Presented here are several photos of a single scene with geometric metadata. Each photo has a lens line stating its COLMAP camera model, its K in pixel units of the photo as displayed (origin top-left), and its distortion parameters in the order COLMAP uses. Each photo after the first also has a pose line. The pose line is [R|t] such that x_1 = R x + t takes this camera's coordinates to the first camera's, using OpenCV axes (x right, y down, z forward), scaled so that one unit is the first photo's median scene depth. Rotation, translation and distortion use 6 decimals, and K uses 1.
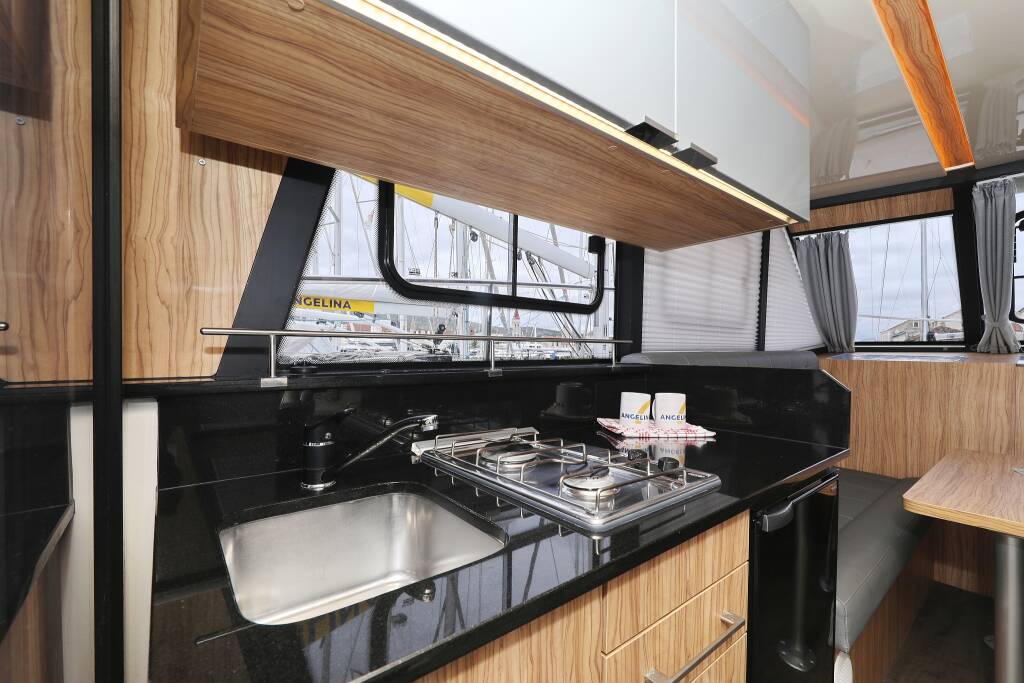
lens RADIAL K [[441.8, 0, 517.3], [0, 441.8, 357.6], [0, 0, 1]] dist [-0.015184, 0.000048]
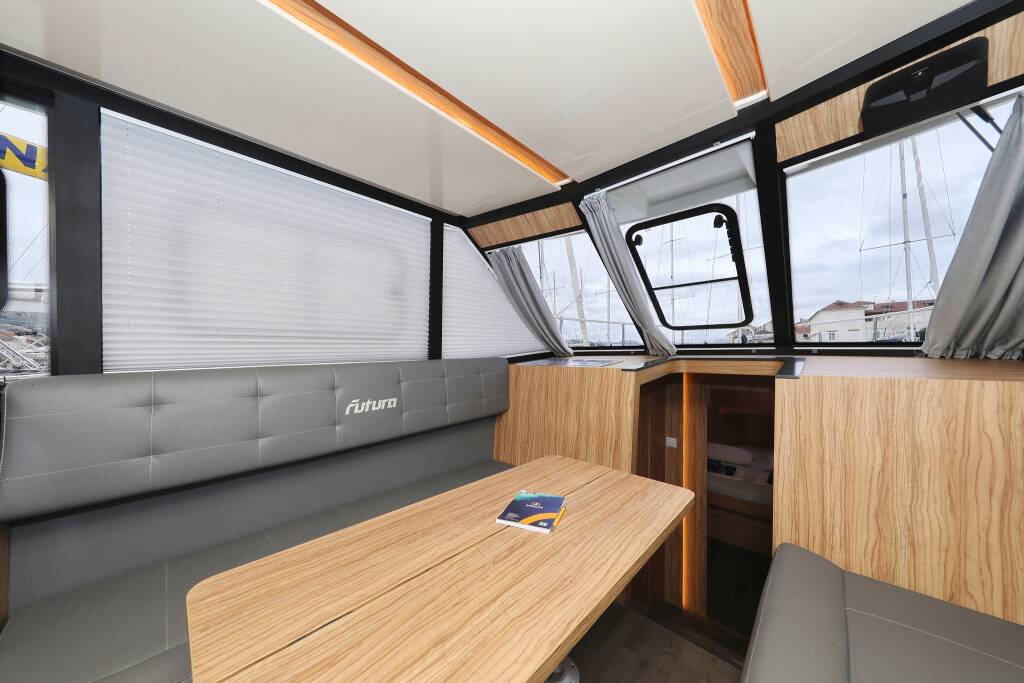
lens RADIAL K [[329.3, 0, 520.4], [0, 329.3, 357.7], [0, 0, 1]] dist [-0.000889, -0.000018]
pose [[0.992107, -0.023884, 0.123102, 0.637888], [0.023584, 0.999714, 0.003894, -0.016919], [-0.123160, -0.000960, 0.992386, 0.194564]]
